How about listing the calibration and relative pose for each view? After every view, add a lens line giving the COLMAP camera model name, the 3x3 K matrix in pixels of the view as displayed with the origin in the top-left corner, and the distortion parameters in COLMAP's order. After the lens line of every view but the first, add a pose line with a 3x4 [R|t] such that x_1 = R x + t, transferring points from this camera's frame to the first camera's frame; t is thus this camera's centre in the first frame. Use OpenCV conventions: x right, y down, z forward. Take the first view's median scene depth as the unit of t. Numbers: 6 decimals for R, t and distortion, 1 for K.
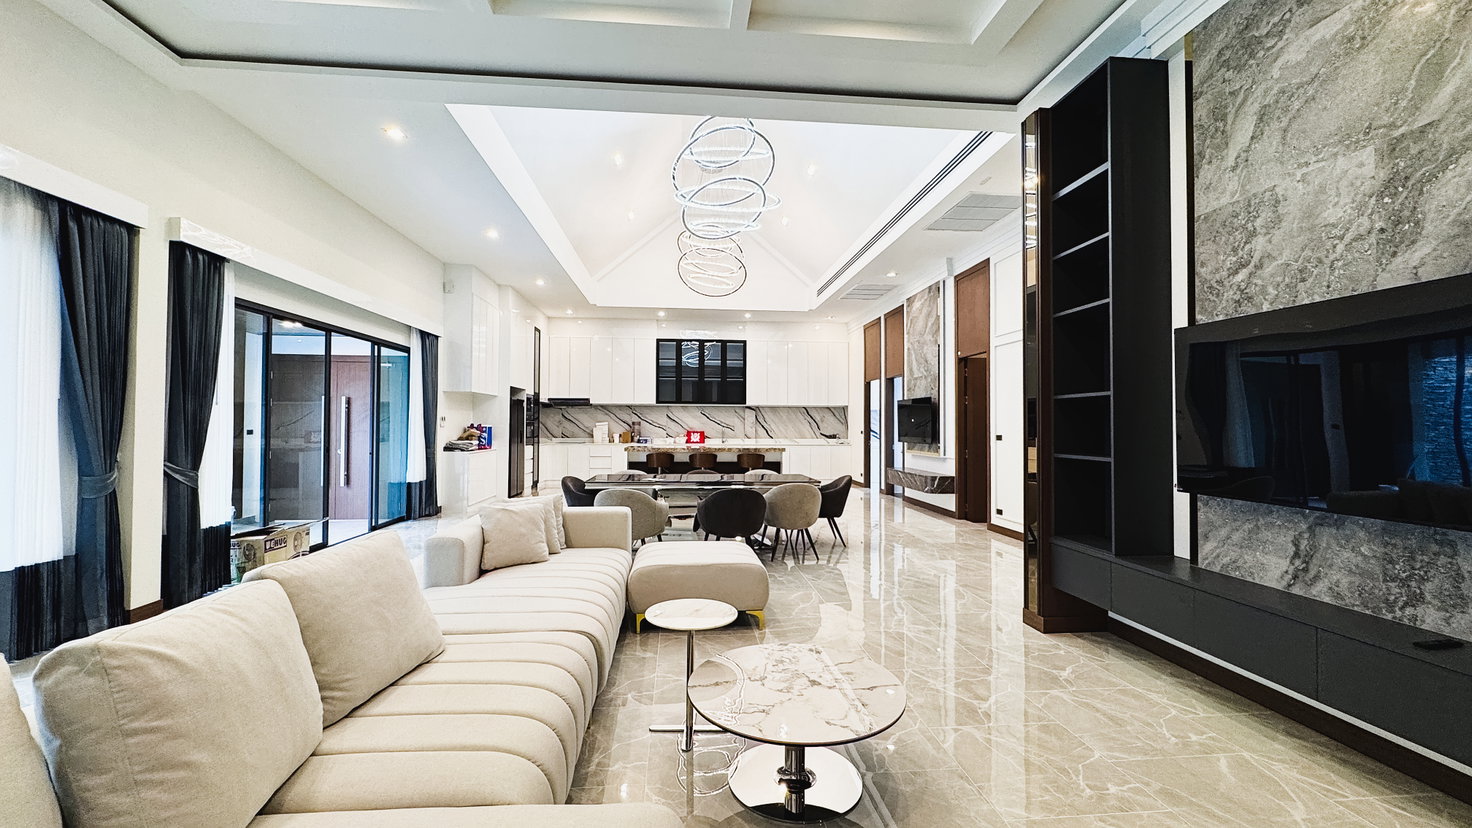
lens RADIAL K [[591.6, 0, 734.9], [0, 591.6, 414.3], [0, 0, 1]] dist [-0.003740, 0.000097]
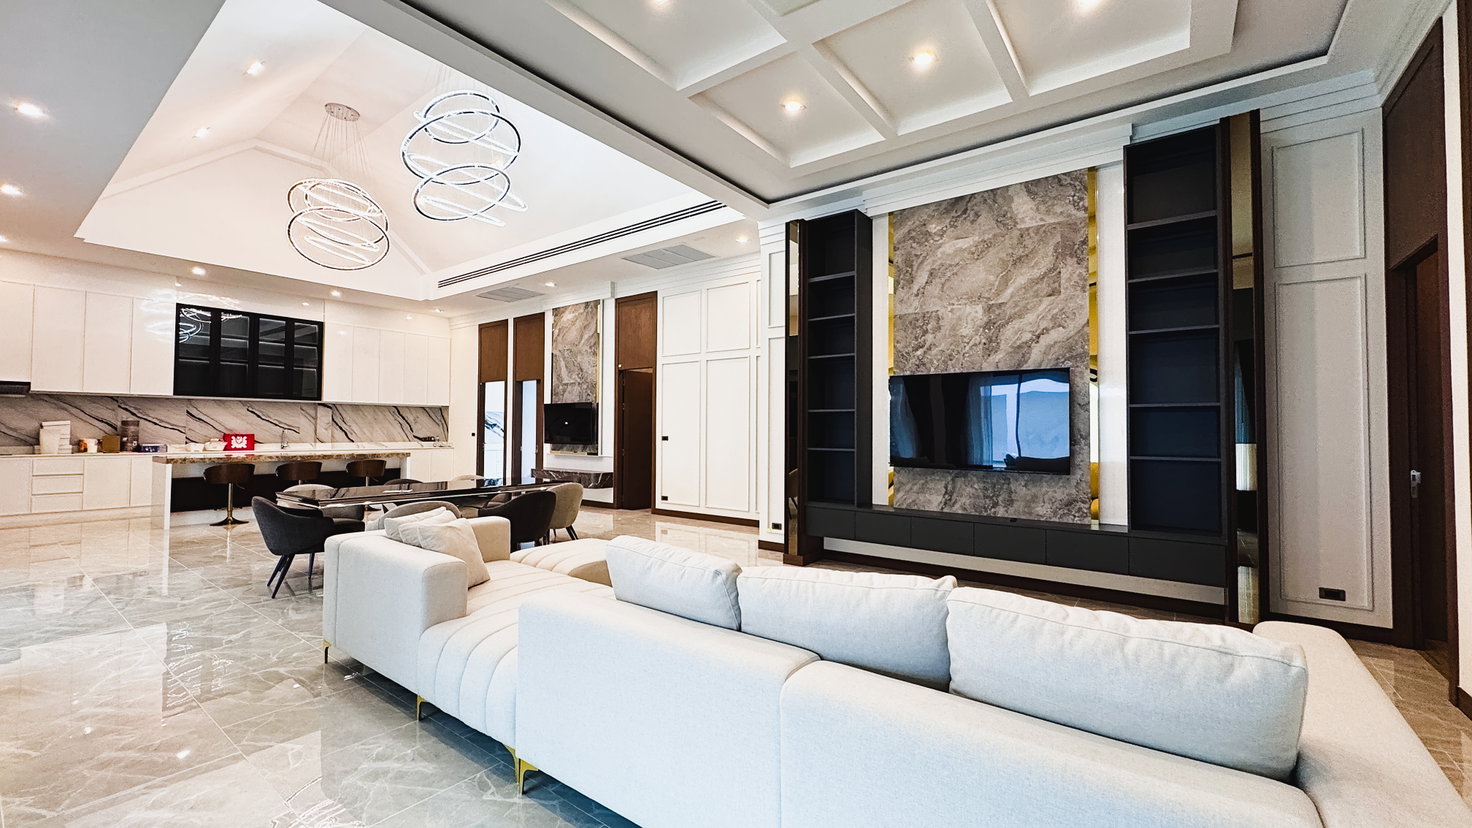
lens RADIAL K [[591.6, 0, 740.2], [0, 591.6, 416.0], [0, 0, 1]] dist [-0.003740, 0.000097]
pose [[0.669759, 0.017725, 0.742367, -0.272529], [-0.017833, 0.999811, -0.007784, -0.000175], [-0.742364, -0.008025, 0.669948, 0.039446]]
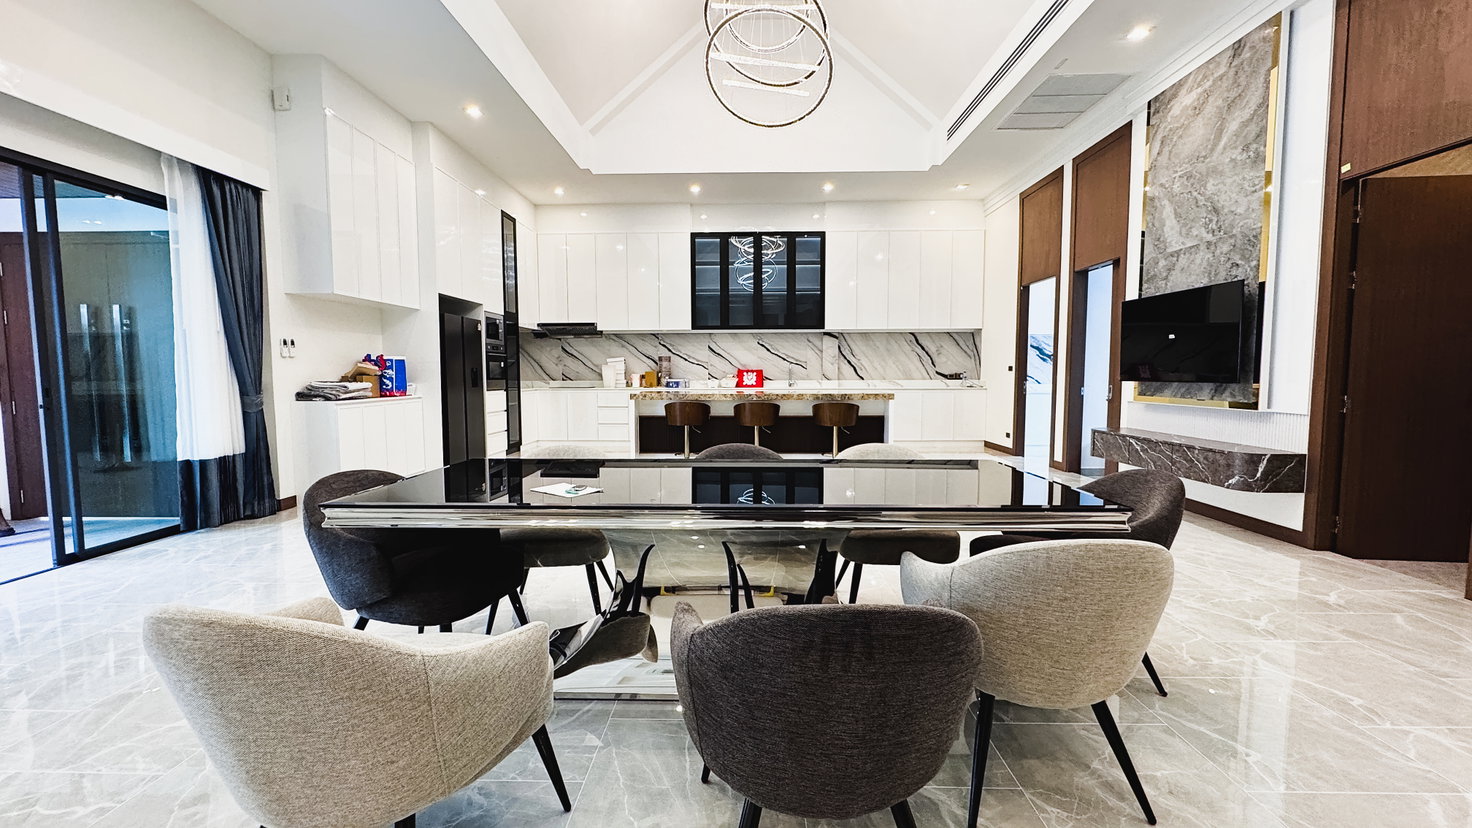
lens RADIAL K [[591.6, 0, 729.3], [0, 591.6, 413.8], [0, 0, 1]] dist [-0.003740, 0.000097]
pose [[0.992144, 0.001222, -0.125093, -0.005855], [0.009874, 0.996068, 0.088044, 0.026012], [0.124708, -0.088587, 0.988231, 0.432383]]
